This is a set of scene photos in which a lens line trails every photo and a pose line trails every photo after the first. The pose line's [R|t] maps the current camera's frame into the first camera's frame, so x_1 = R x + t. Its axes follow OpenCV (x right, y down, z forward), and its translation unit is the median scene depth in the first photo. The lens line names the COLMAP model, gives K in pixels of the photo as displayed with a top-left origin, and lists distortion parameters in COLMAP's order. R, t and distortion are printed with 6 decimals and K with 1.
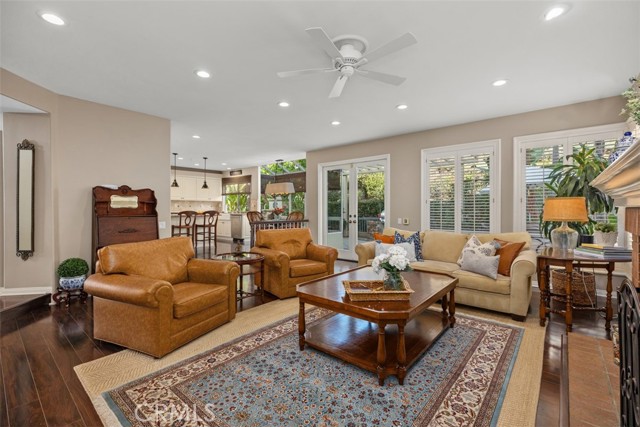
lens RADIAL K [[290.4, 0, 321.1], [0, 290.4, 203.9], [0, 0, 1]] dist [0.000824, -0.000029]
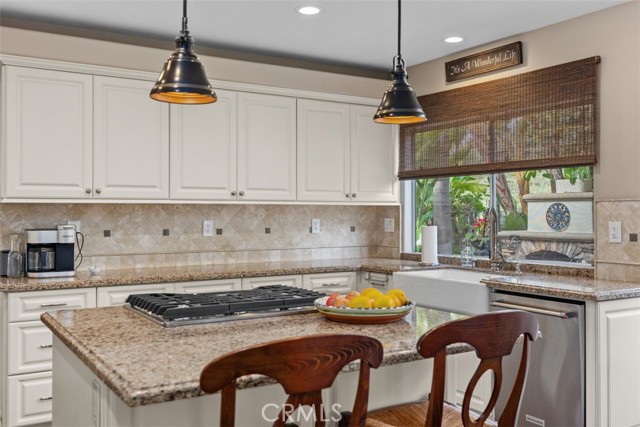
lens RADIAL K [[622.4, 0, 319.9], [0, 622.4, 212.8], [0, 0, 1]] dist [0.006319, 0.000000]
pose [[0.953620, 0.002926, -0.300998, -0.341316], [0.001843, 0.999877, 0.015561, -0.015307], [0.301007, -0.015394, 0.953498, 0.705721]]
